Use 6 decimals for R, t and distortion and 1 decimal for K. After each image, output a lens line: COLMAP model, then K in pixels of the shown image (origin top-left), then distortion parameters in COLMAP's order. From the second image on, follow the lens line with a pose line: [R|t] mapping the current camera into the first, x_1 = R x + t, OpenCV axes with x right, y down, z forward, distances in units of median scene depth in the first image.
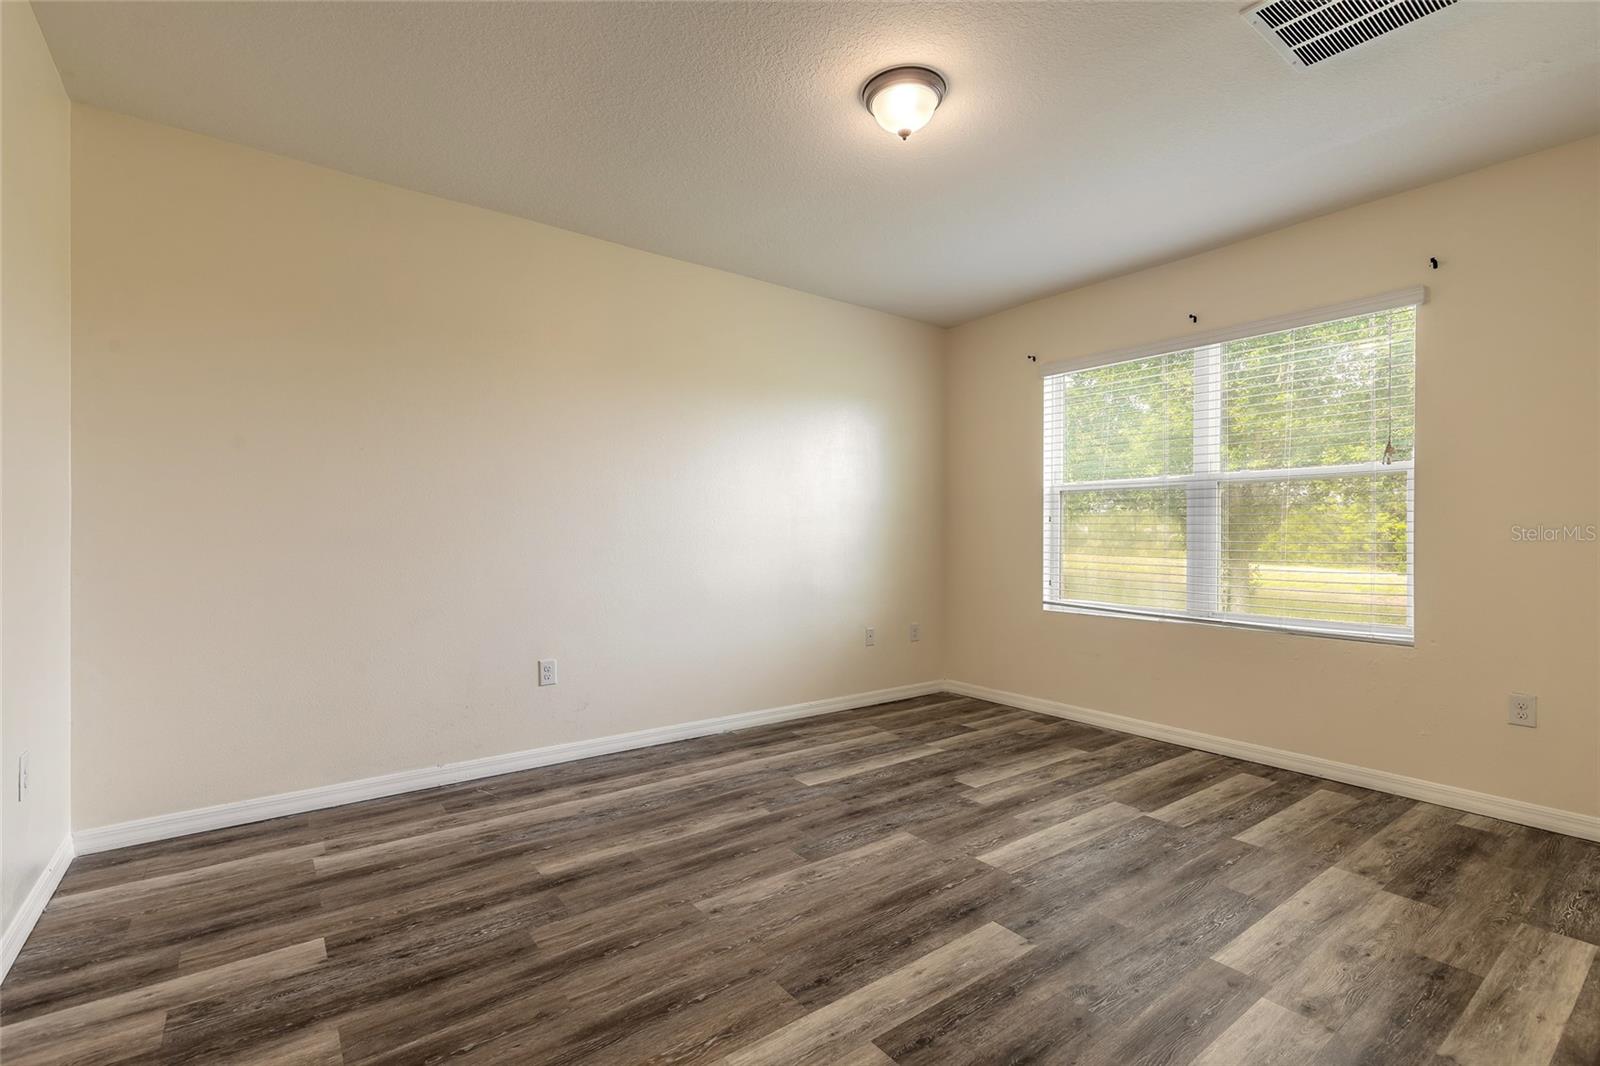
lens RADIAL K [[726.7, 0, 809.3], [0, 726.7, 530.6], [0, 0, 1]] dist [0.005942, 0.000099]
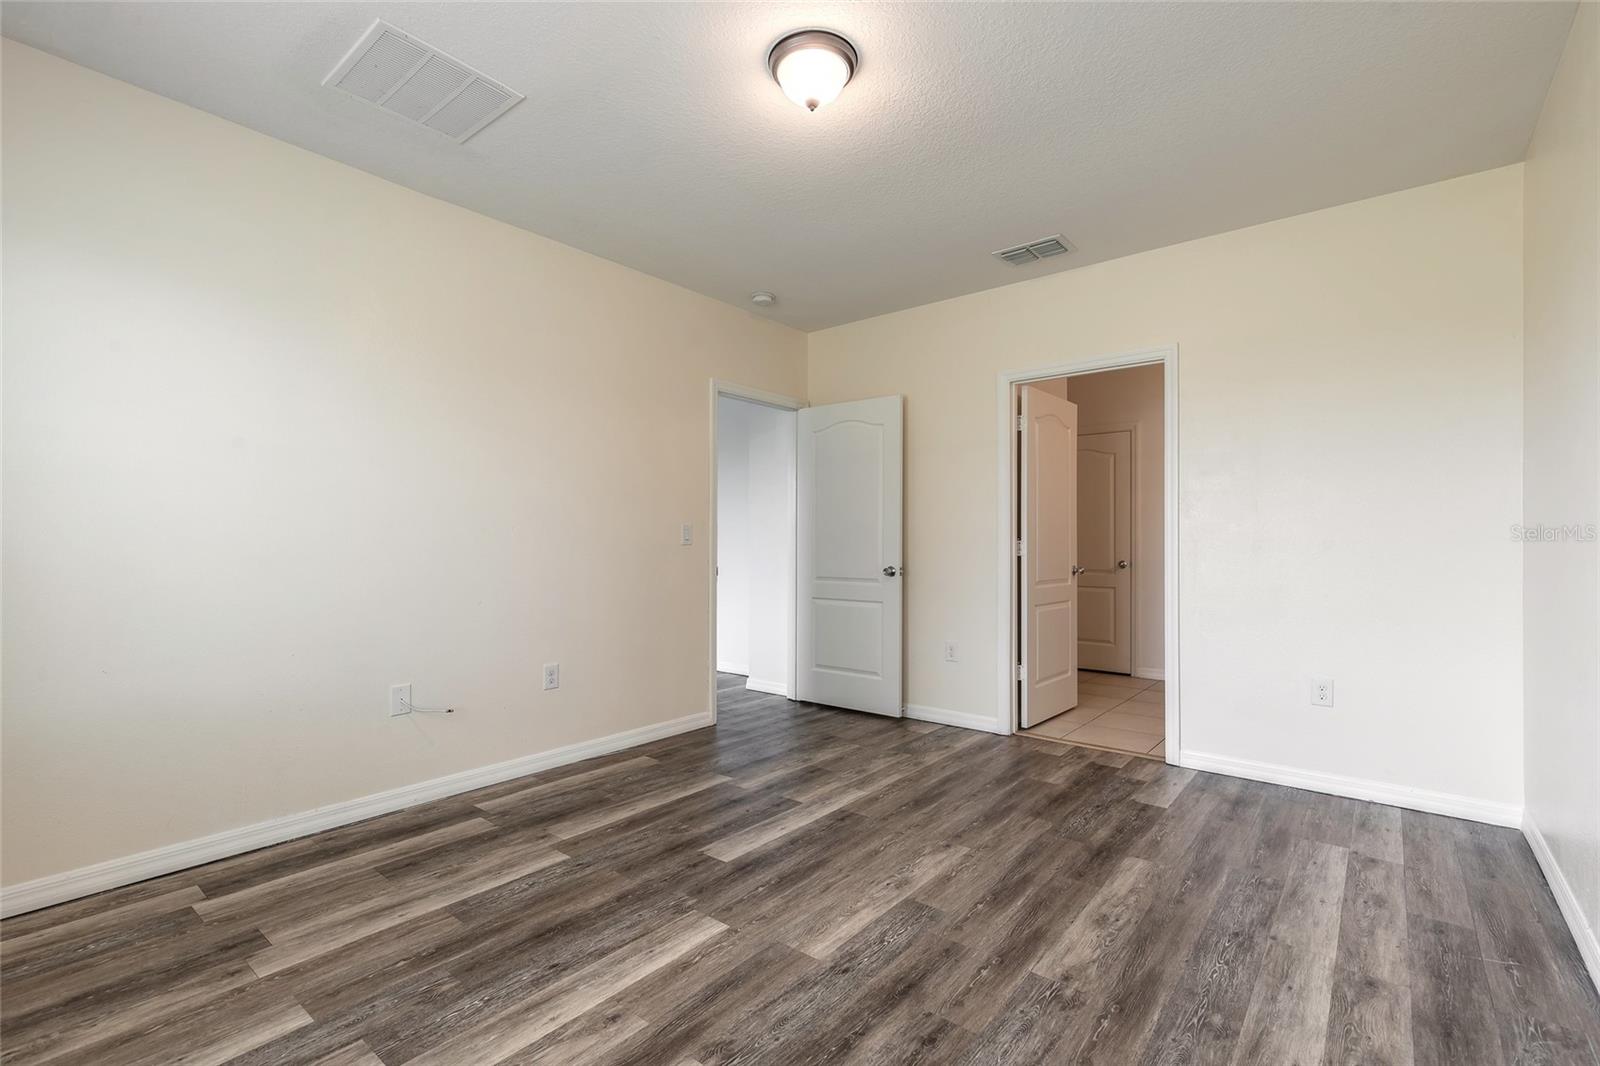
lens RADIAL K [[726.7, 0, 809.3], [0, 726.7, 532.5], [0, 0, 1]] dist [0.005942, 0.000099]
pose [[-0.971185, -0.008949, -0.238159, 0.355793], [-0.003400, 0.999713, -0.023702, 0.016230], [0.238303, -0.022209, -0.970937, 1.920632]]
